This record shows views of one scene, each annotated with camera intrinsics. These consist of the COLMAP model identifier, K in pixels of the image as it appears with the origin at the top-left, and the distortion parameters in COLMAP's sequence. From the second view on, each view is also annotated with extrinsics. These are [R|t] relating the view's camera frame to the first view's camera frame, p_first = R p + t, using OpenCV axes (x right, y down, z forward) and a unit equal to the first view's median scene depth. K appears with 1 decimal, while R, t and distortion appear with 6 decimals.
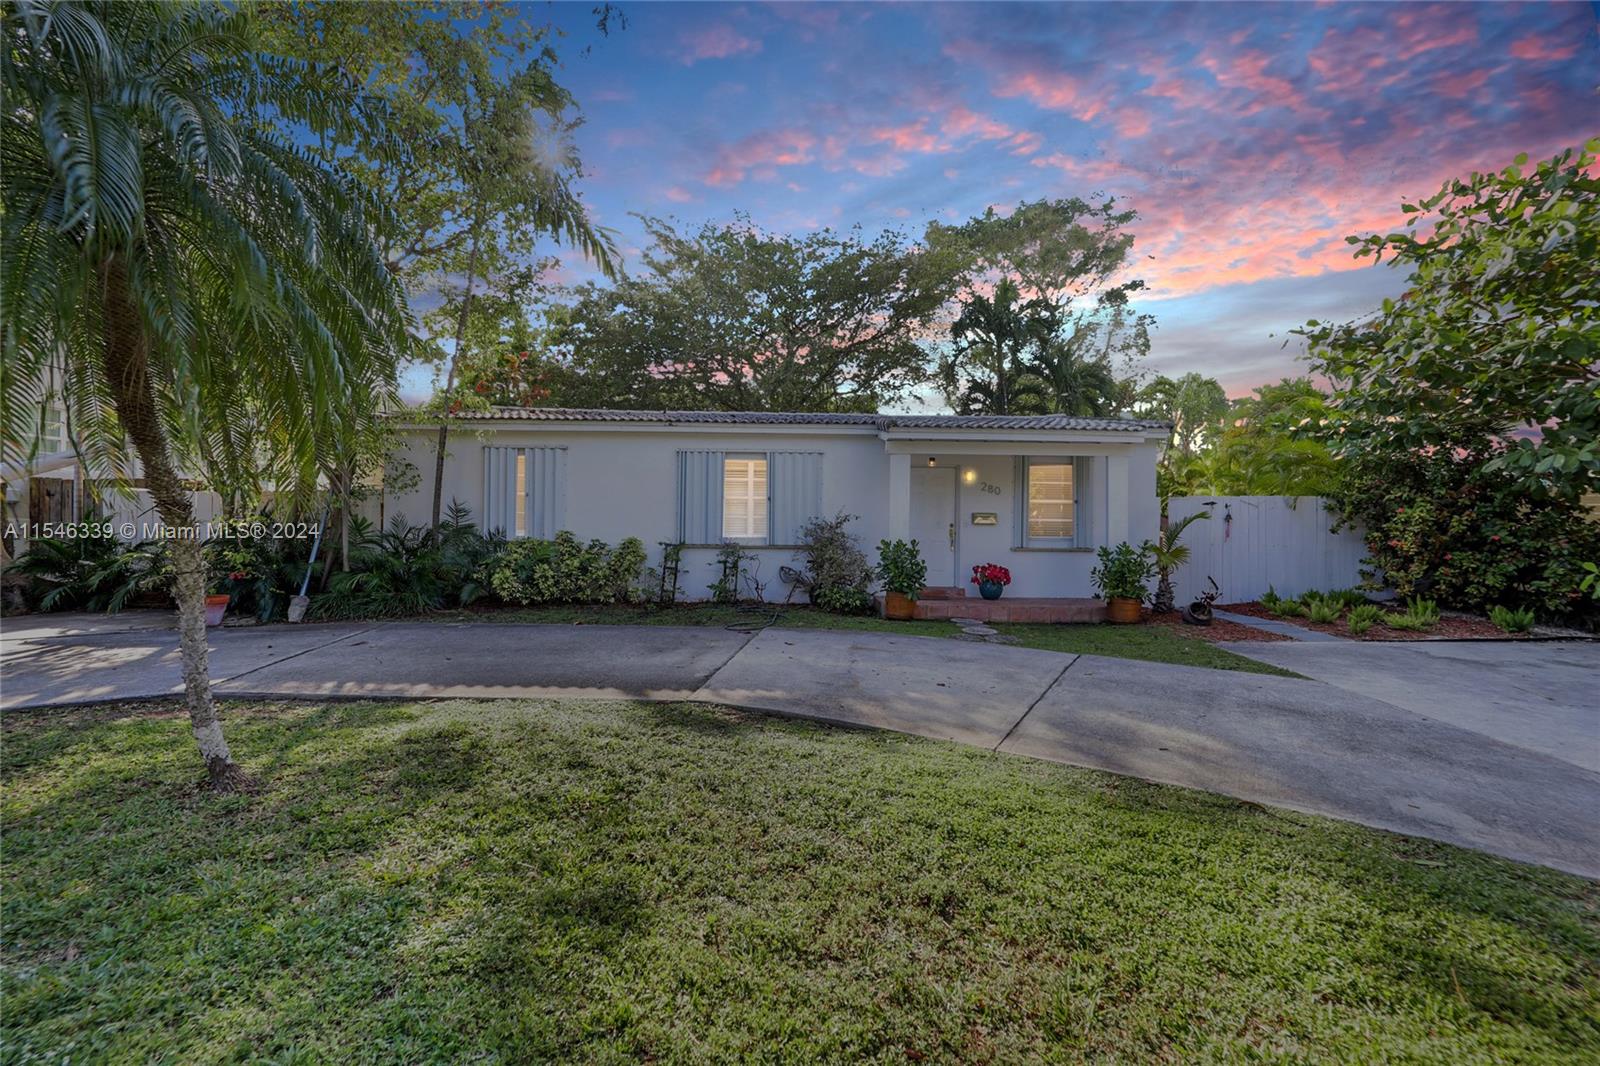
lens RADIAL K [[644.0, 0, 796.4], [0, 644.0, 536.9], [0, 0, 1]] dist [-0.004340, -0.000167]
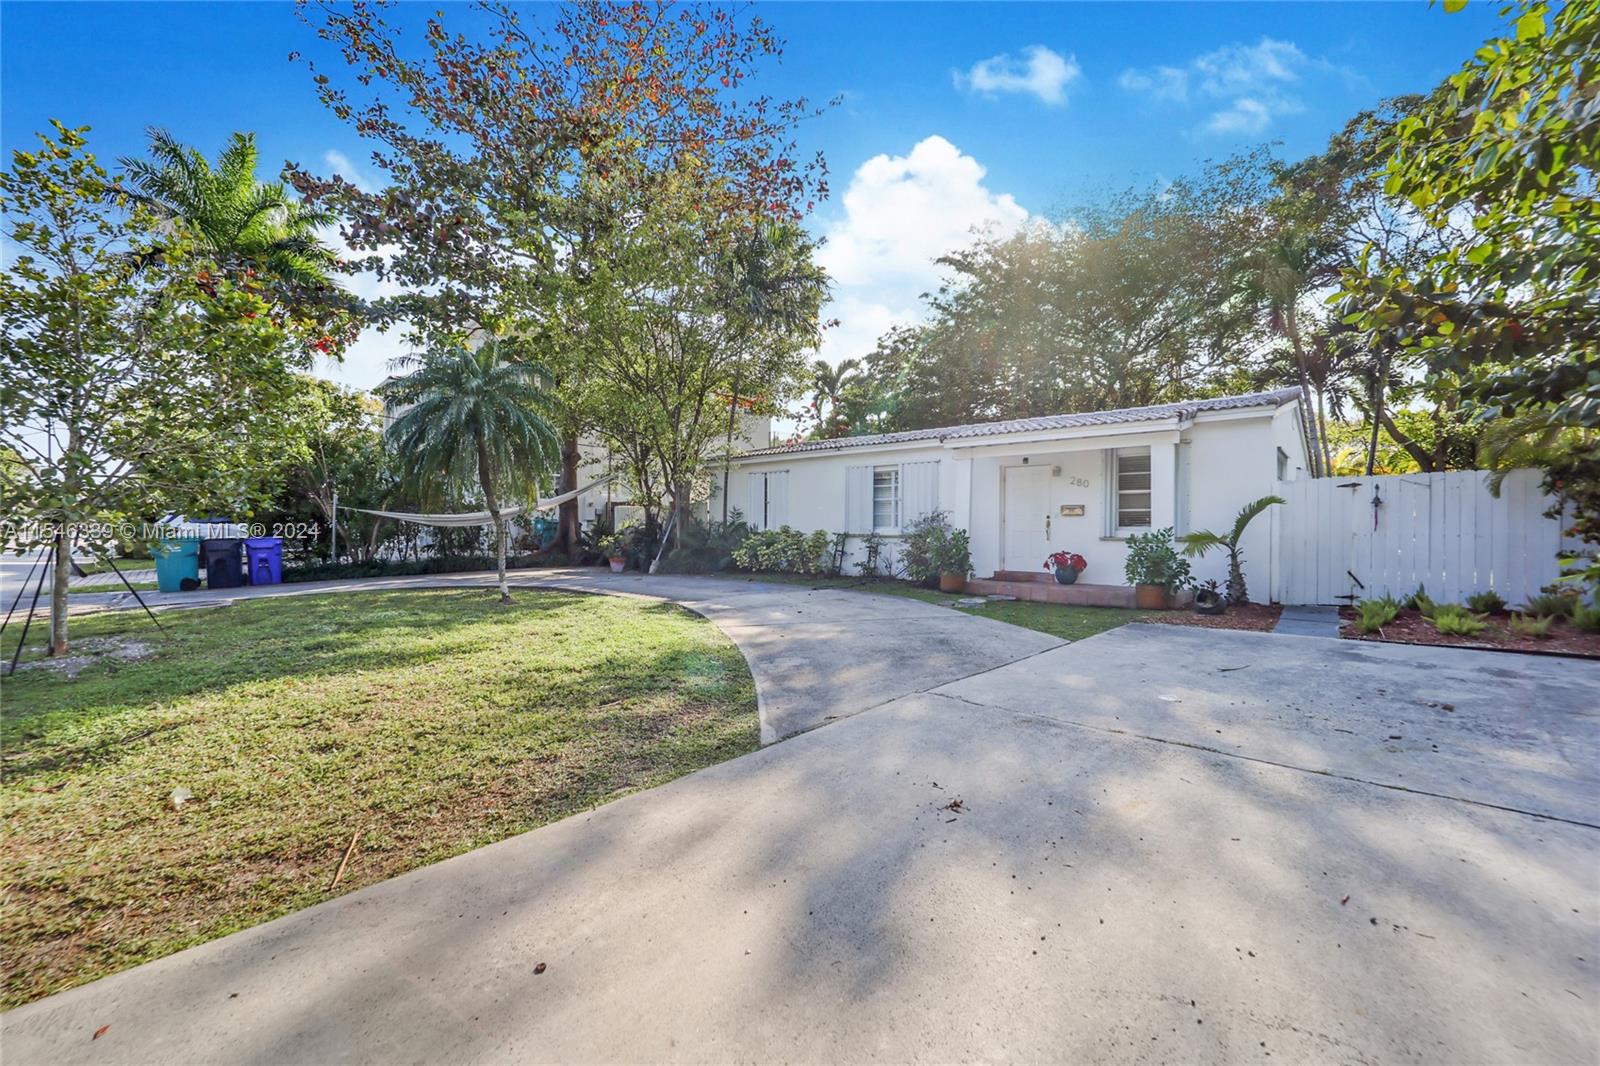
lens RADIAL K [[644.0, 0, 809.4], [0, 644.0, 532.8], [0, 0, 1]] dist [-0.004340, -0.000167]
pose [[0.751753, -0.002742, -0.659440, 0.693480], [-0.000594, 0.999988, -0.004835, 0.015746], [0.659445, 0.004026, 0.751742, -0.111450]]
